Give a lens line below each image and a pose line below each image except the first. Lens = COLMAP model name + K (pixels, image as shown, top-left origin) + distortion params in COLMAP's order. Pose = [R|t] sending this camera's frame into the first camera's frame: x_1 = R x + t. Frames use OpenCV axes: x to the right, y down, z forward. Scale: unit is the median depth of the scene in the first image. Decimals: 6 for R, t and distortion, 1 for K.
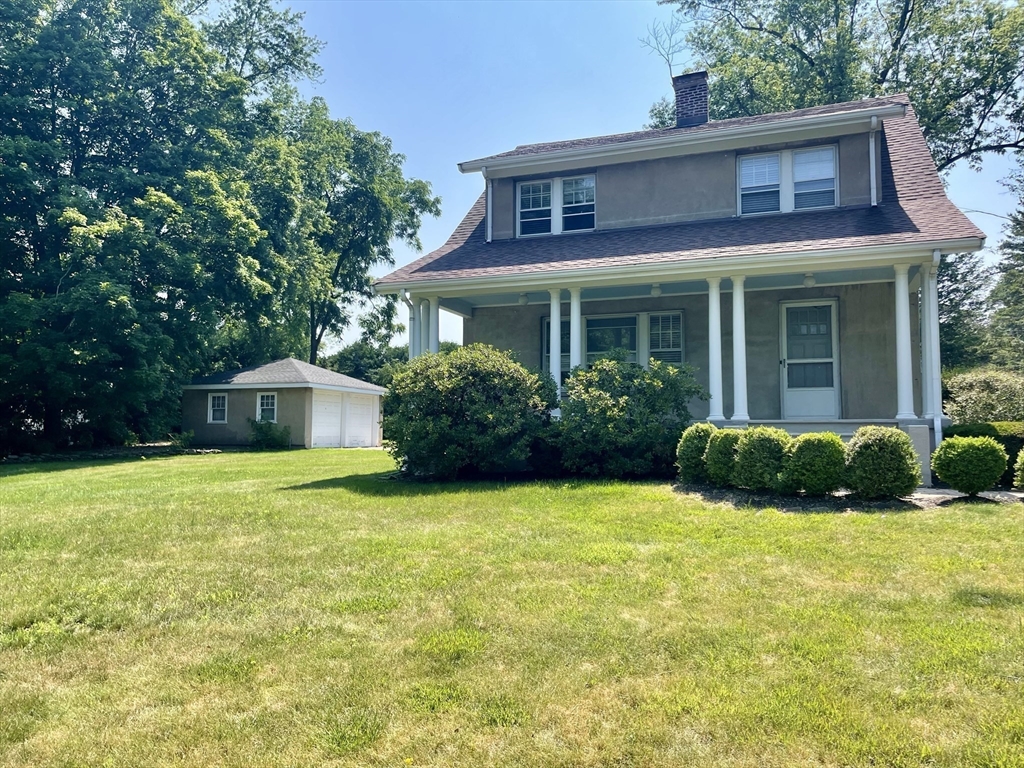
lens RADIAL K [[804.8, 0, 512.0], [0, 804.8, 384.0], [0, 0, 1]] dist [0.049618, -0.005627]
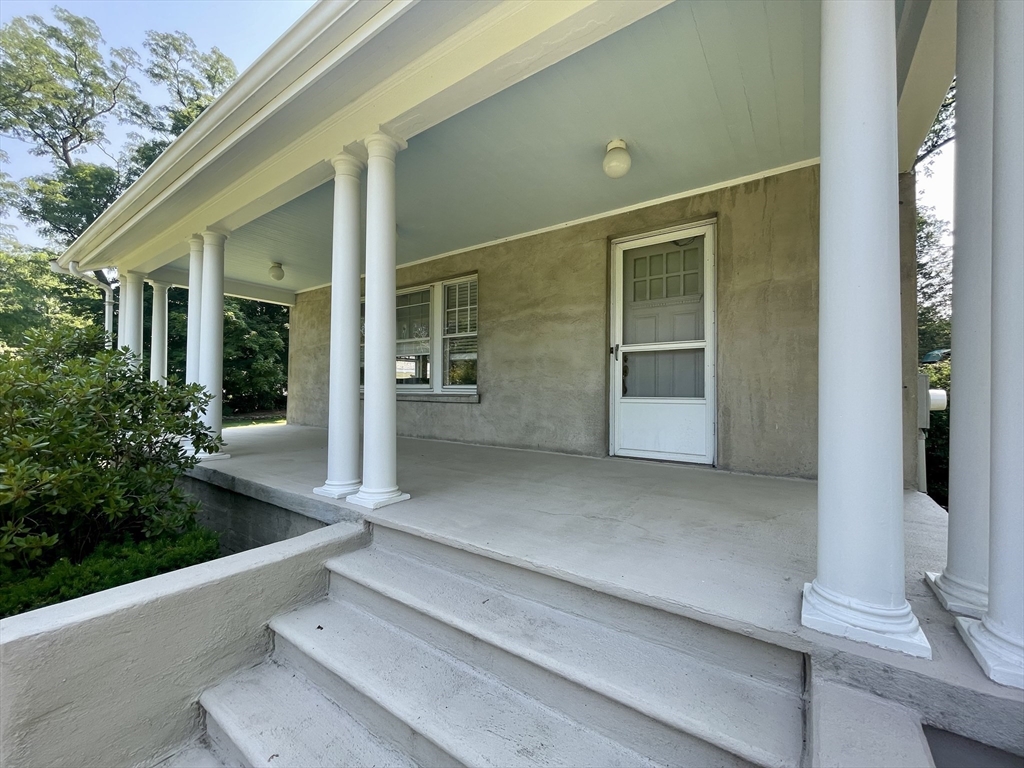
lens RADIAL K [[414.1, 0, 512.9], [0, 414.1, 384.8], [0, 0, 1]] dist [-0.002458, 0.000402]
pose [[0.962230, 0.001774, -0.272231, 0.343446], [0.013452, 0.998447, 0.054054, -0.019474], [0.271904, -0.055674, 0.960712, 0.704136]]
